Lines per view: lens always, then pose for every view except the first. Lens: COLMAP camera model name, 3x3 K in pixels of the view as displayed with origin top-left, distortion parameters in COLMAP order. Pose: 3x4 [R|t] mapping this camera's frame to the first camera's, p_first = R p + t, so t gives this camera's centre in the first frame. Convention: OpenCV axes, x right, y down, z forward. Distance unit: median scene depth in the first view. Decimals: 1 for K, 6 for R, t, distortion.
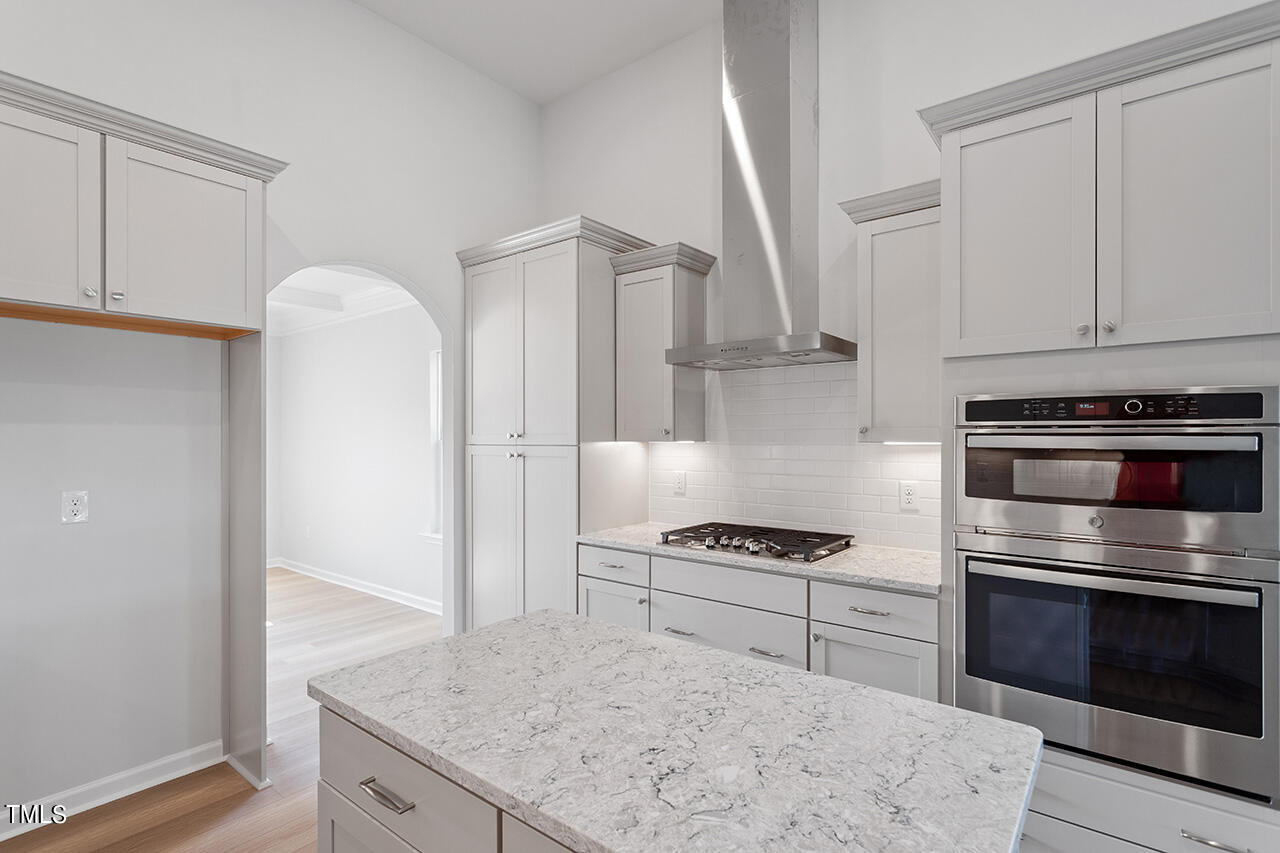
lens RADIAL K [[613.7, 0, 632.0], [0, 613.7, 434.1], [0, 0, 1]] dist [0.000709, 0.000482]
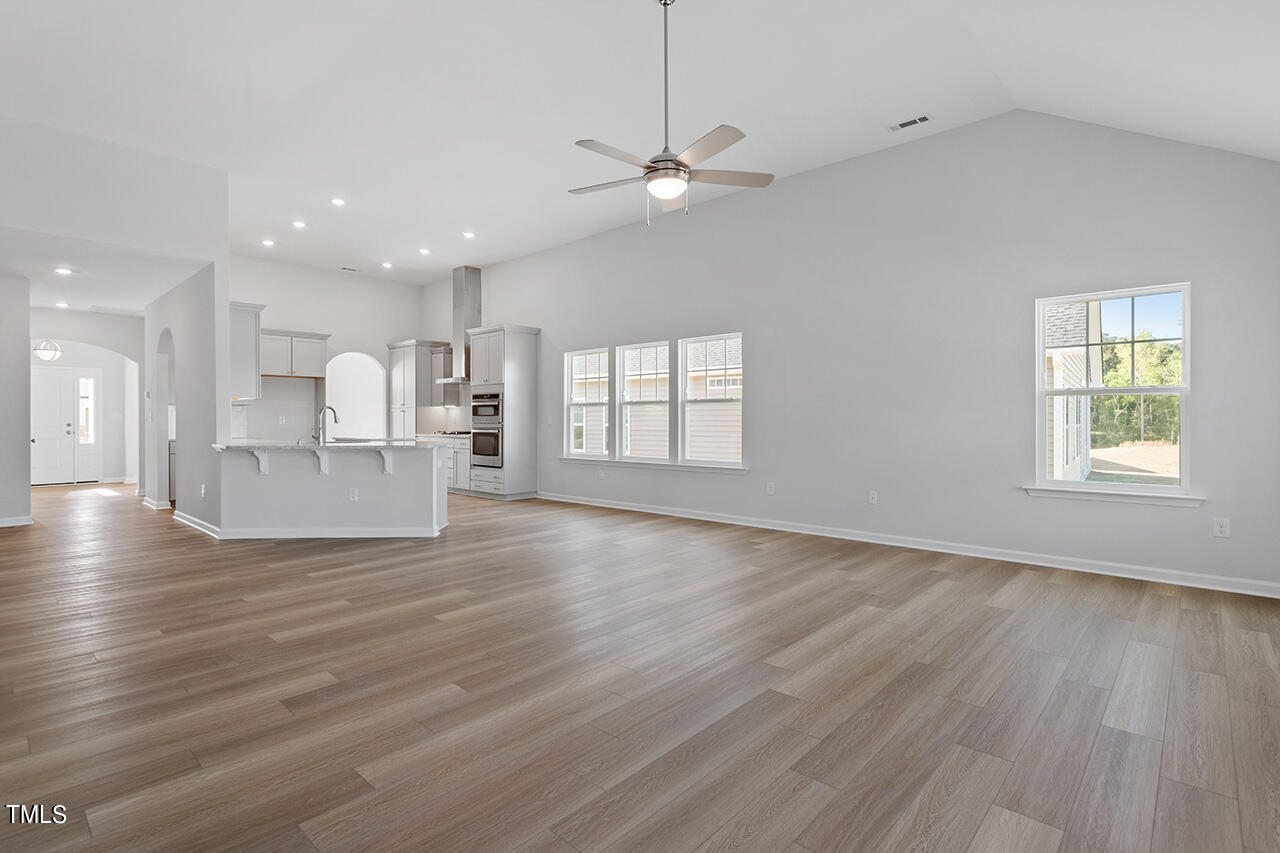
lens RADIAL K [[602.9, 0, 631.0], [0, 602.9, 421.8], [0, 0, 1]] dist [0.003331, 0.001212]
pose [[0.997324, 0.000260, -0.073107, 1.954941], [0.000356, 0.999965, 0.008408, 0.103140], [0.073106, -0.008411, 0.997289, -3.246685]]
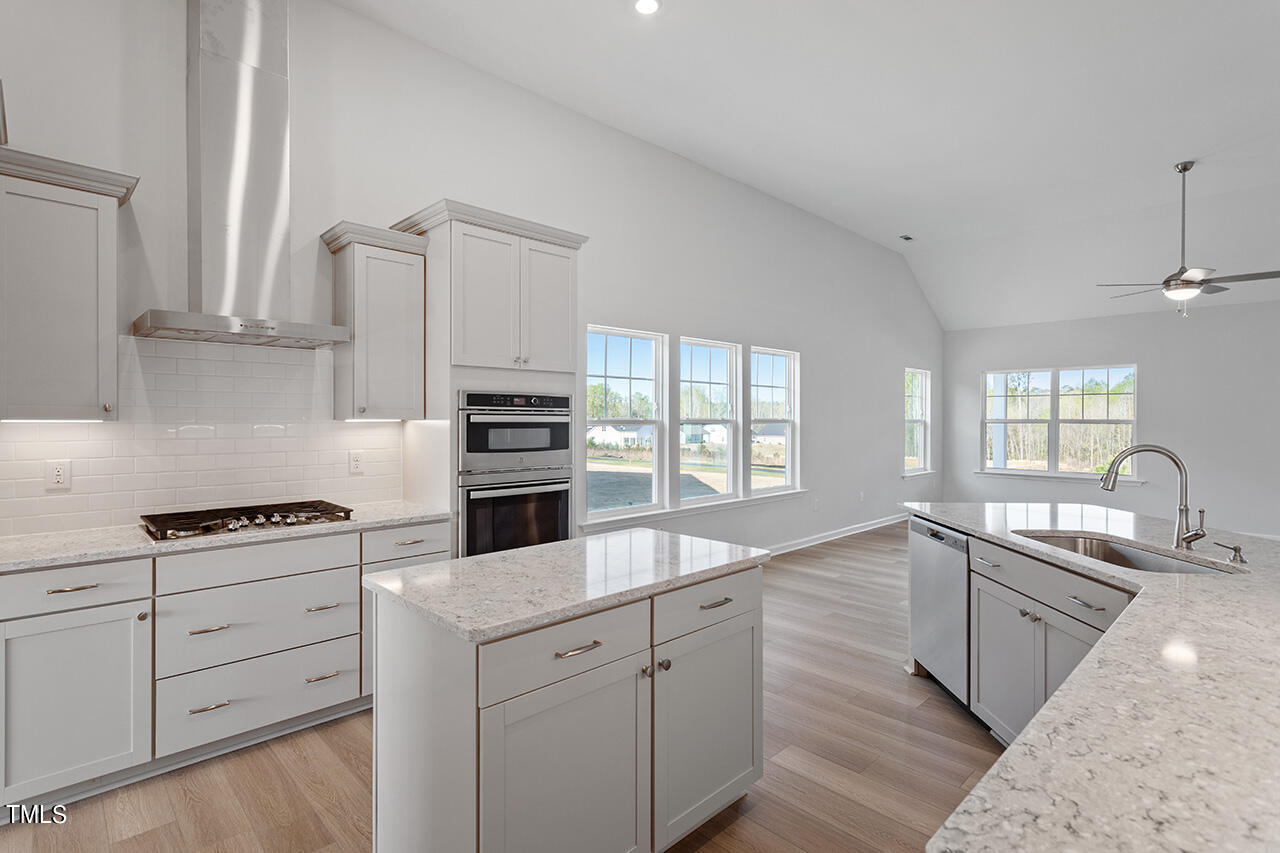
lens RADIAL K [[620.8, 0, 634.0], [0, 620.8, 426.0], [0, 0, 1]] dist [0.003255, 0.000978]
pose [[0.127780, -0.012248, 0.991727, -0.964932], [-0.006930, 0.999888, 0.013242, 0.006369], [-0.991778, -0.008565, 0.127681, 0.340144]]
